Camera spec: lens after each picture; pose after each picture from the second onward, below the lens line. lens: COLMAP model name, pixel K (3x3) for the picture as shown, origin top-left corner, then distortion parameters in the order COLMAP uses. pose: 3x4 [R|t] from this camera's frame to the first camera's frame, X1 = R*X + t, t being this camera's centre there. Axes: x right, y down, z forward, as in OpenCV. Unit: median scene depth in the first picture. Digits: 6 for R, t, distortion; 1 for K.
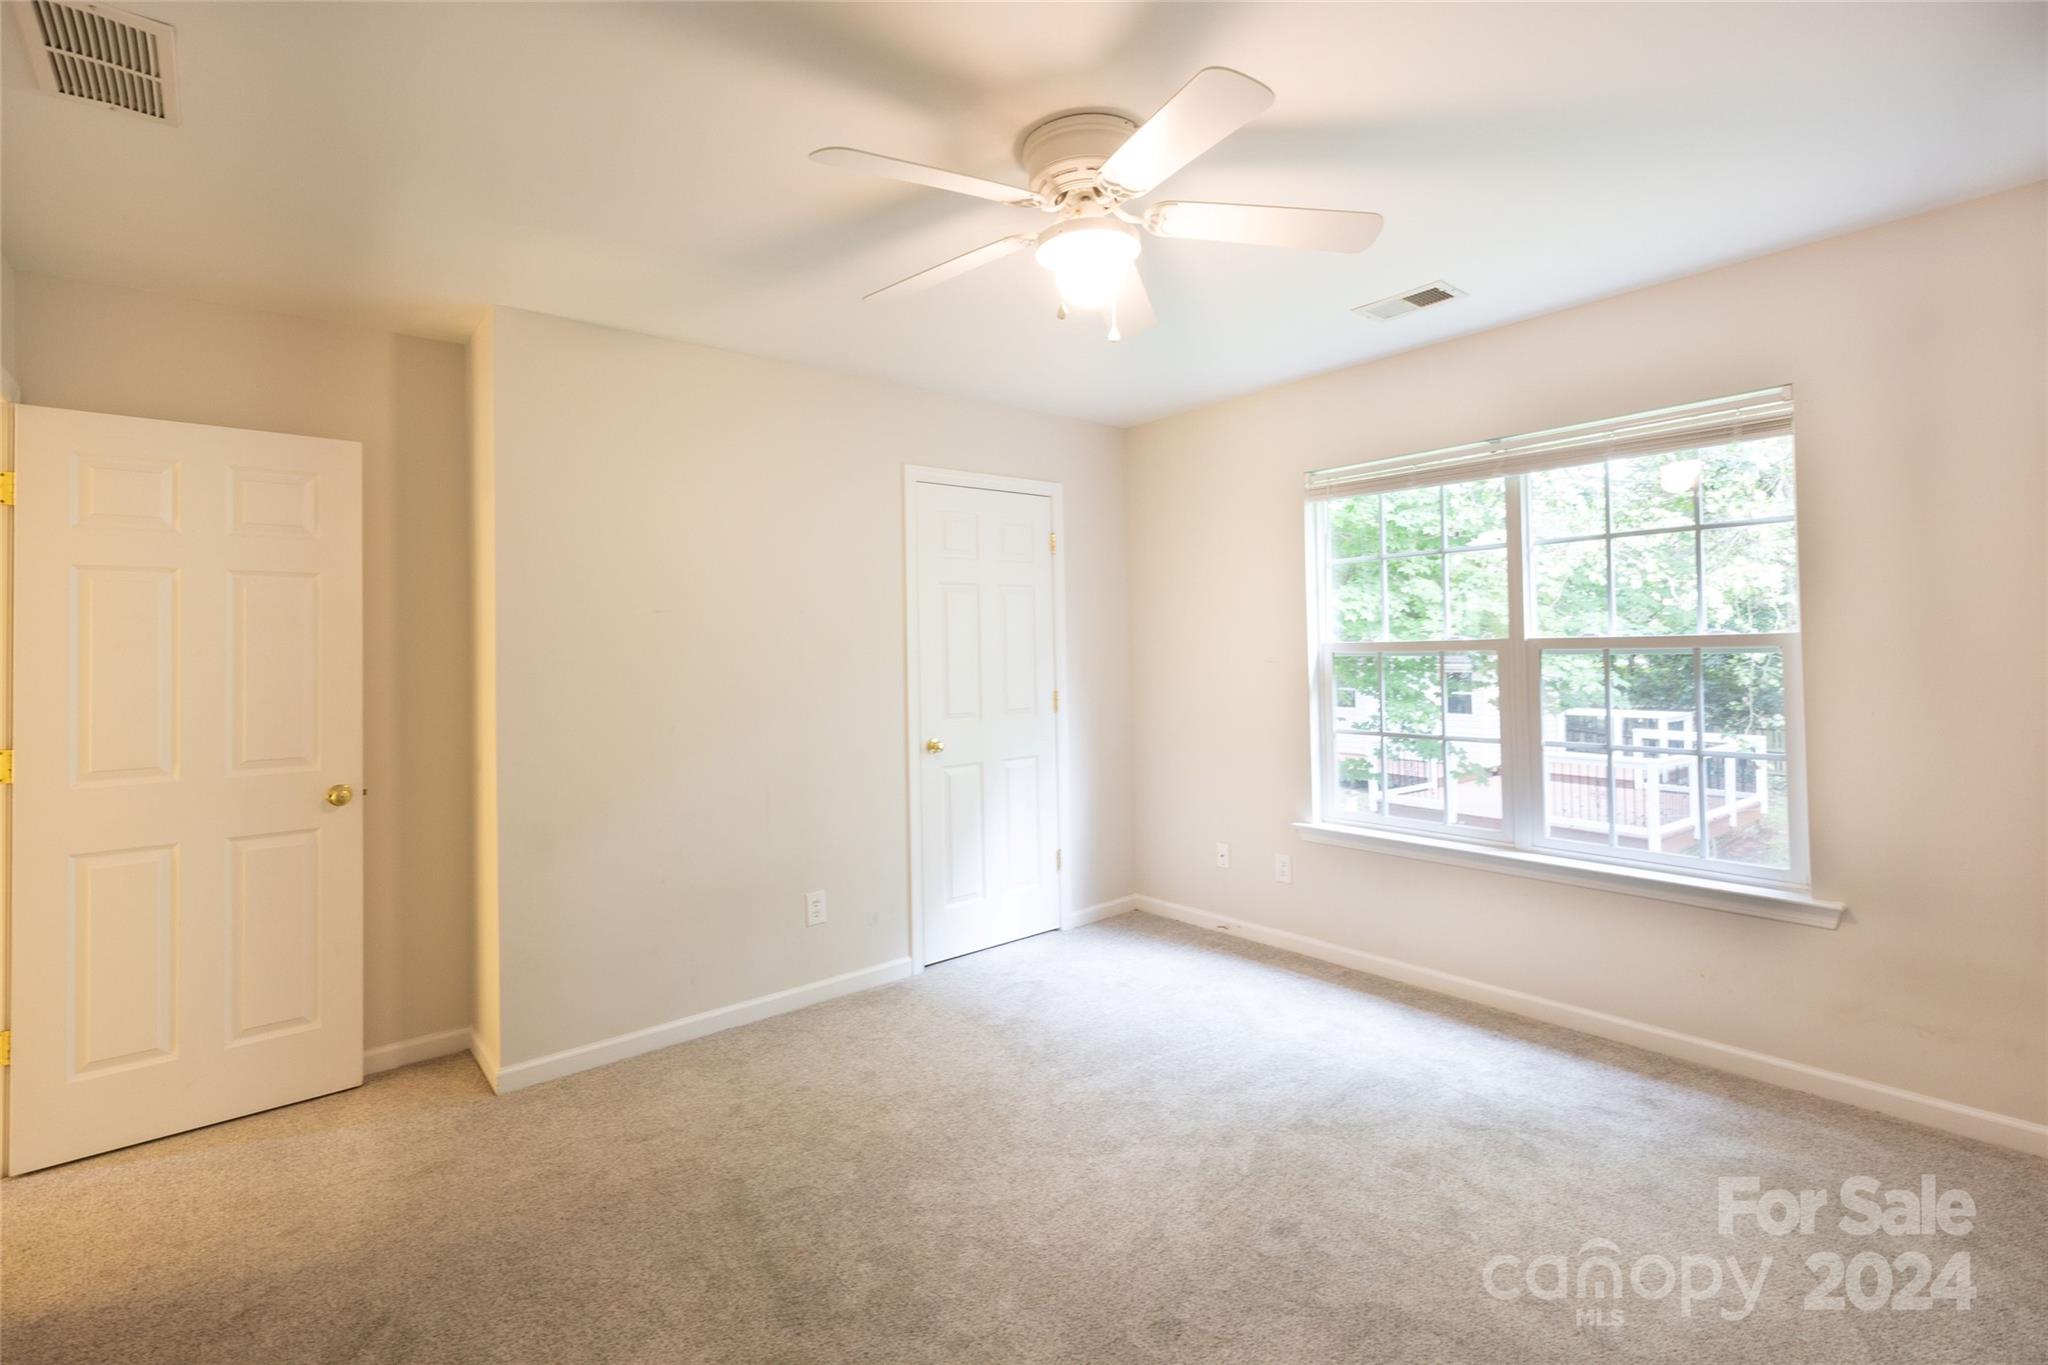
lens RADIAL K [[934.9, 0, 1015.9], [0, 934.9, 628.1], [0, 0, 1]] dist [-0.001439, -0.000546]
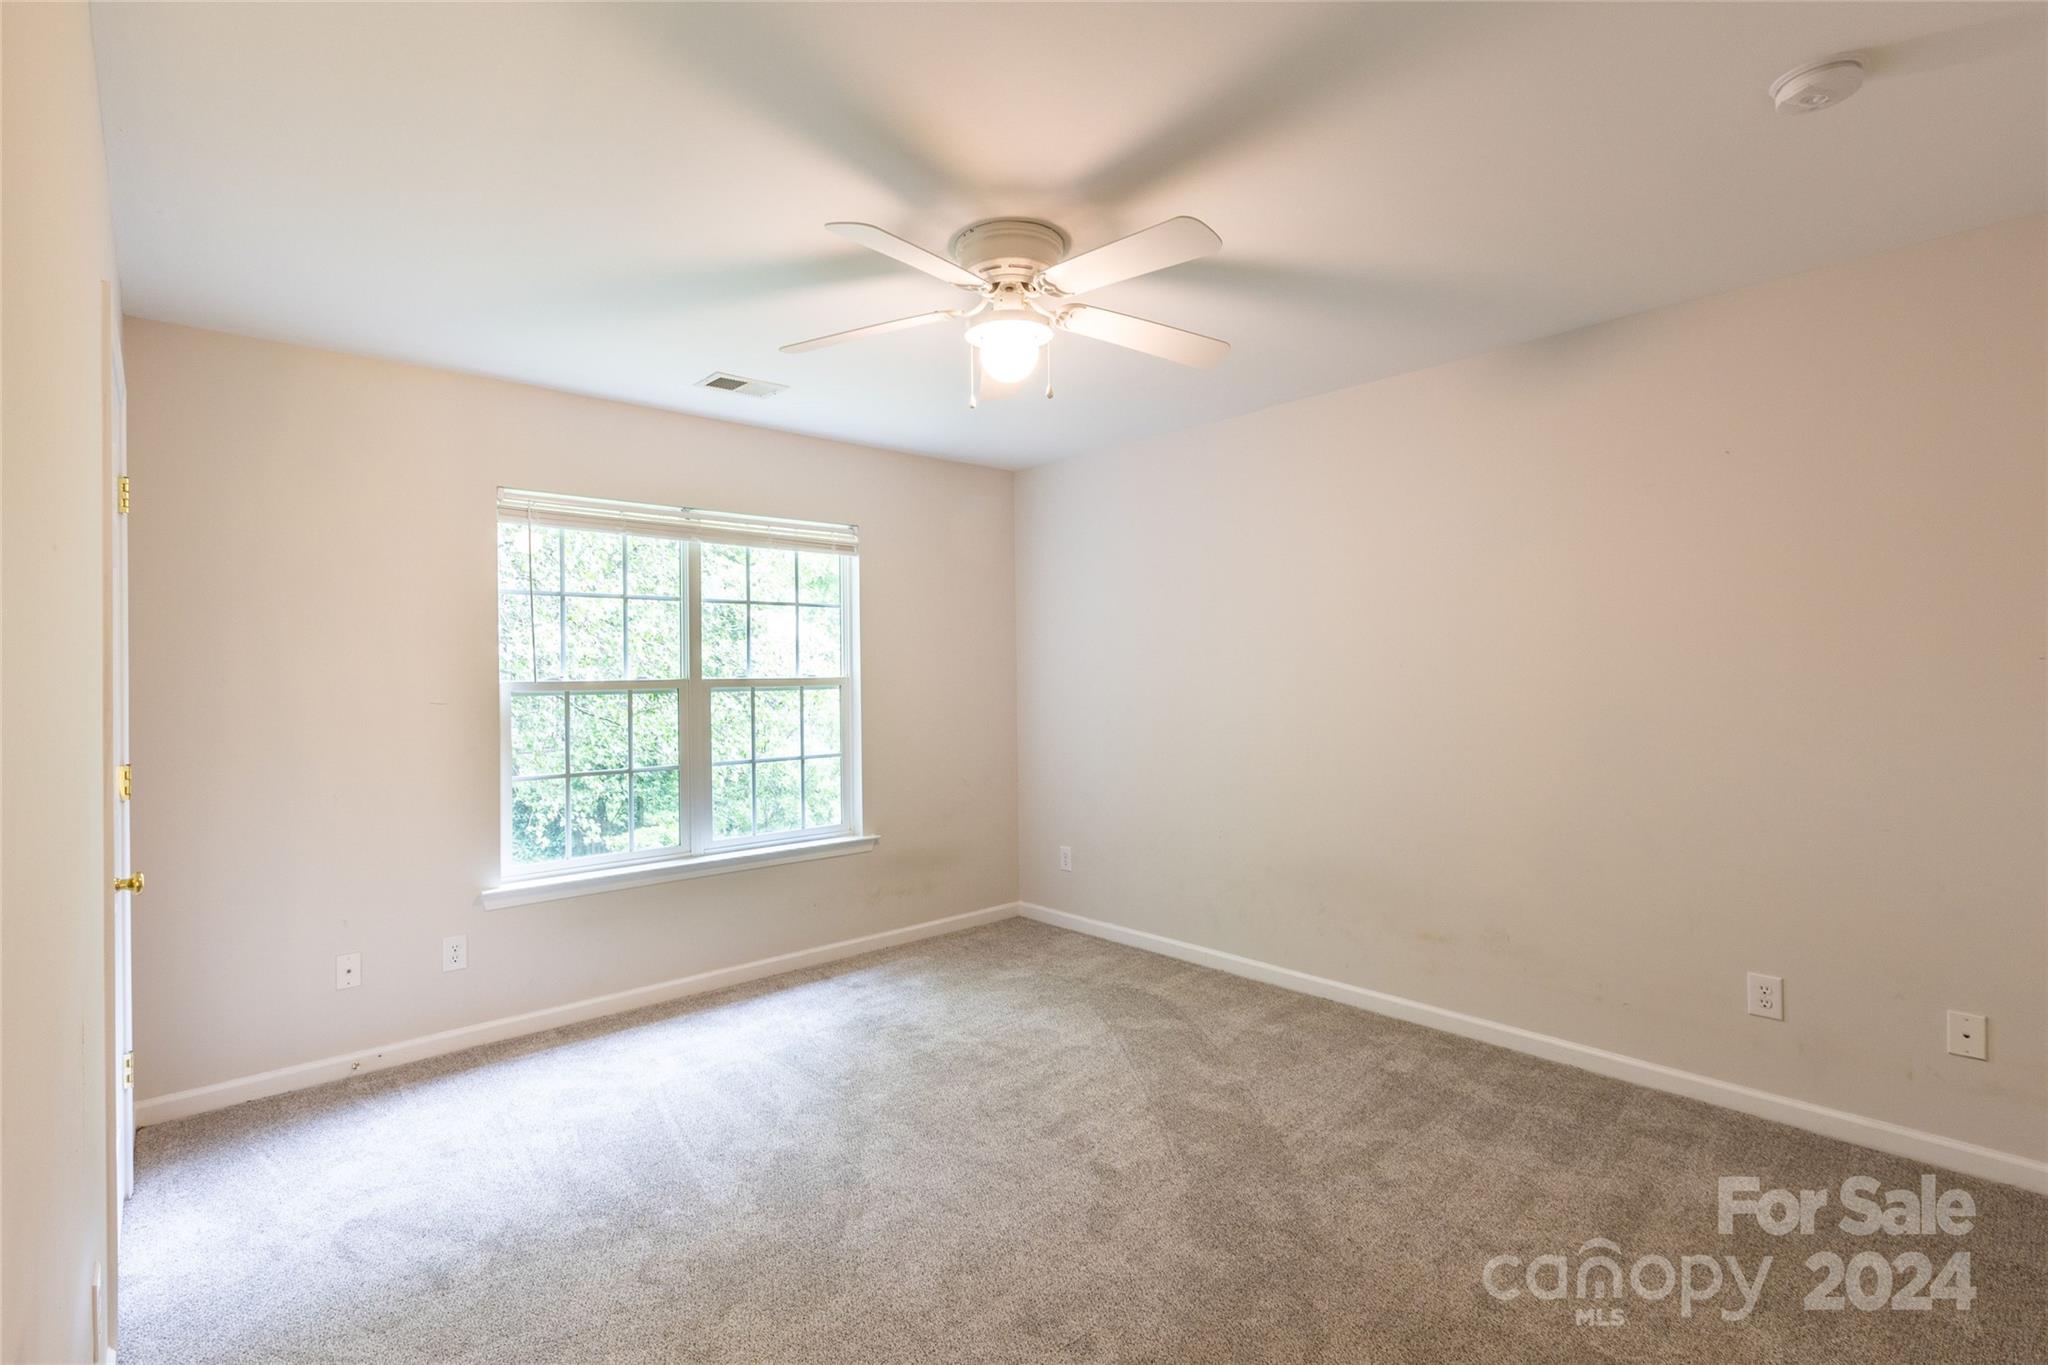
lens RADIAL K [[935.3, 0, 996.2], [0, 935.3, 674.1], [0, 0, 1]] dist [-0.001838, -0.000760]
pose [[-0.032230, 0.022988, 0.999216, -0.719697], [-0.008428, 0.999694, -0.023270, 0.032061], [-0.999445, -0.009171, -0.032027, 0.705082]]
